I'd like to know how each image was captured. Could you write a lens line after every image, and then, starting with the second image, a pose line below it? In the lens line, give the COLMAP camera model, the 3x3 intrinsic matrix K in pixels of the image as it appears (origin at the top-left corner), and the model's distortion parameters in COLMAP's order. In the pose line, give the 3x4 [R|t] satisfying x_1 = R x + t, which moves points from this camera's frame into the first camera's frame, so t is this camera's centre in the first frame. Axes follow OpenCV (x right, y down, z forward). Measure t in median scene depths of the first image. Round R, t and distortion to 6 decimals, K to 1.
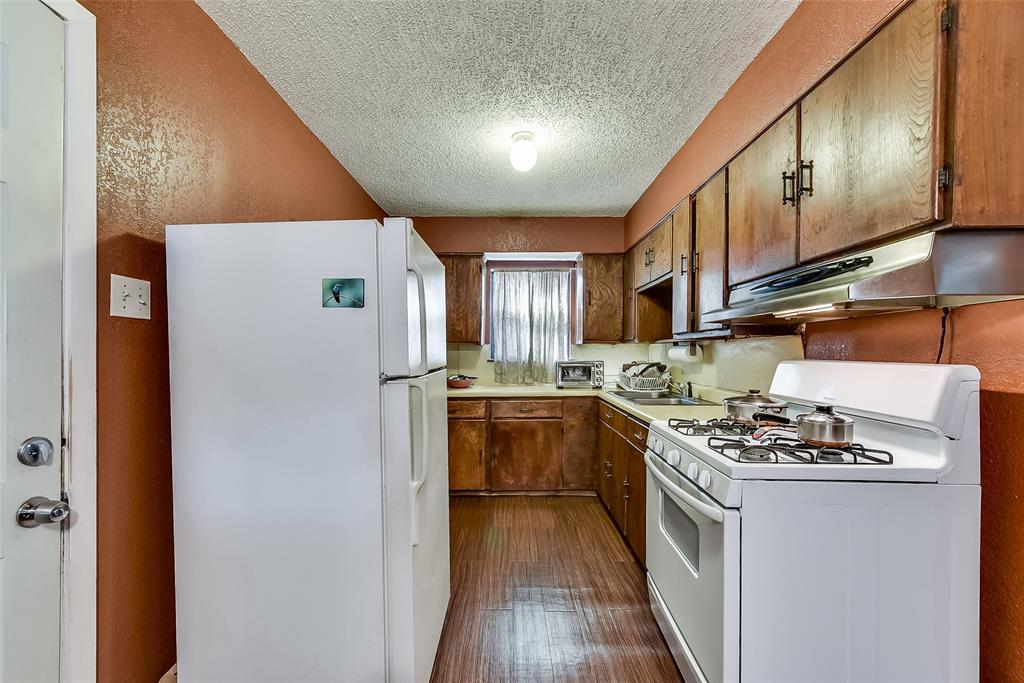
lens RADIAL K [[406.1, 0, 509.9], [0, 406.1, 345.0], [0, 0, 1]] dist [-0.000802, -0.000057]
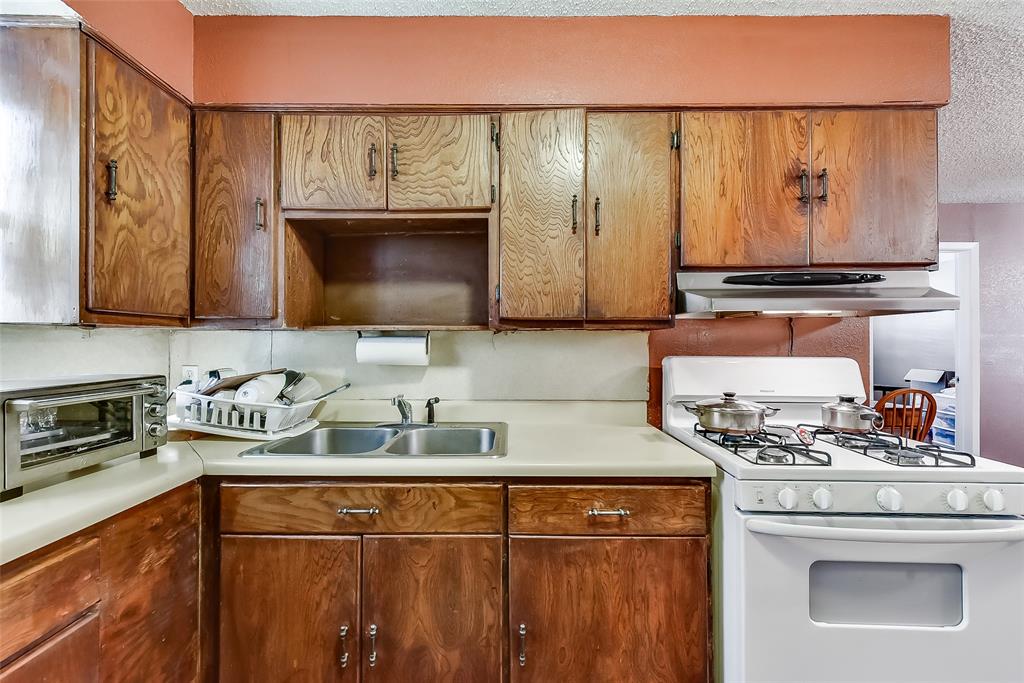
lens RADIAL K [[406.1, 0, 509.9], [0, 406.1, 345.0], [0, 0, 1]] dist [-0.000802, -0.000057]
pose [[-0.006033, 0.003095, 0.999977, -0.284277], [-0.016973, 0.999851, -0.003197, 0.020633], [-0.999838, -0.016992, -0.005980, 1.550615]]
